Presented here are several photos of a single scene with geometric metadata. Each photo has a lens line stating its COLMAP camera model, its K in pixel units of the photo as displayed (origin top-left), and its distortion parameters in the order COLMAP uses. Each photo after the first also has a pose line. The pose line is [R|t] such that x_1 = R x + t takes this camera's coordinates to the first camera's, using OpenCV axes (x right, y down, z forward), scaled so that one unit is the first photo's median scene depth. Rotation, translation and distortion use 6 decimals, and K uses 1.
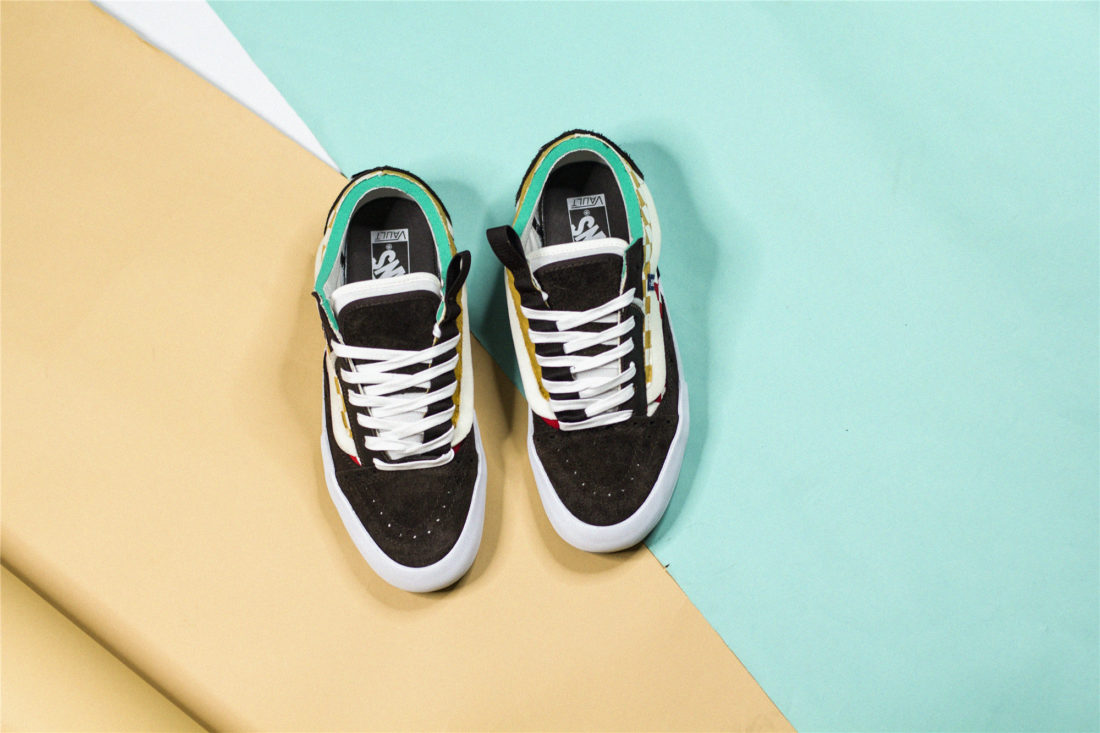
lens RADIAL K [[2663.1, 0, 550.5], [0, 2663.1, 367.1], [0, 0, 1]] dist [-0.191399, 0.000000]
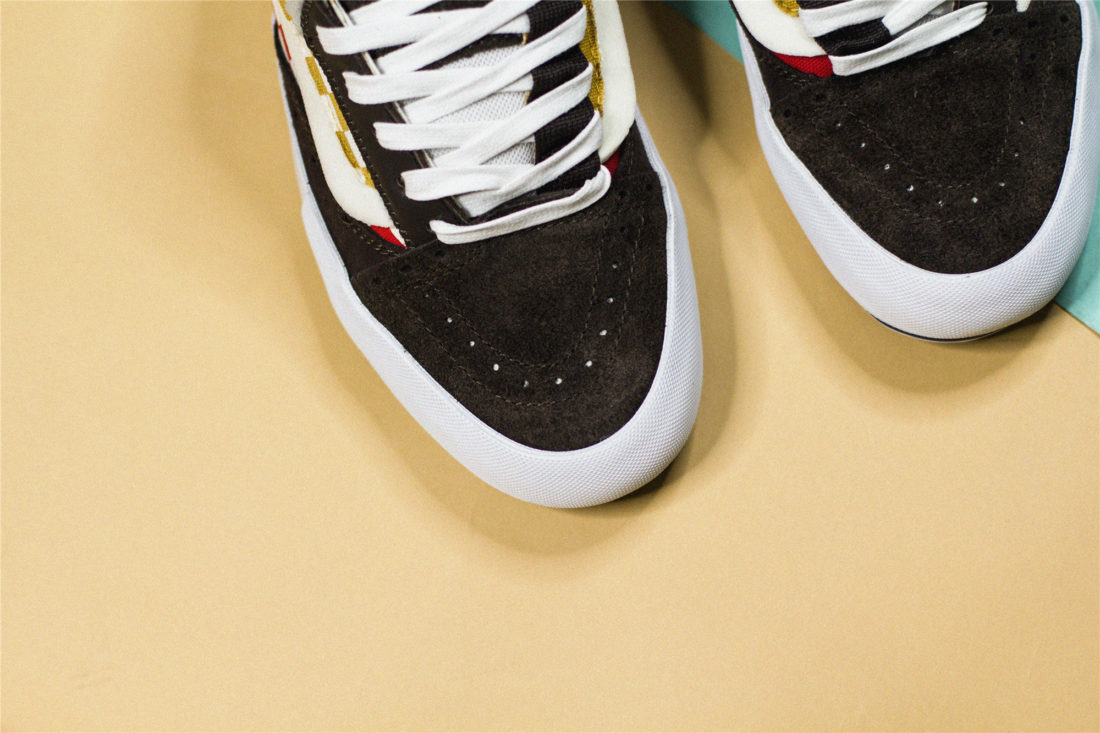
lens RADIAL K [[2663.1, 0, 548.7], [0, 2663.1, 365.8], [0, 0, 1]] dist [-0.191399, 0.000000]
pose [[0.980300, -0.197105, 0.012717, -0.057702], [0.197043, 0.980377, 0.005954, 0.058469], [-0.013641, -0.003331, 0.999901, 0.565367]]
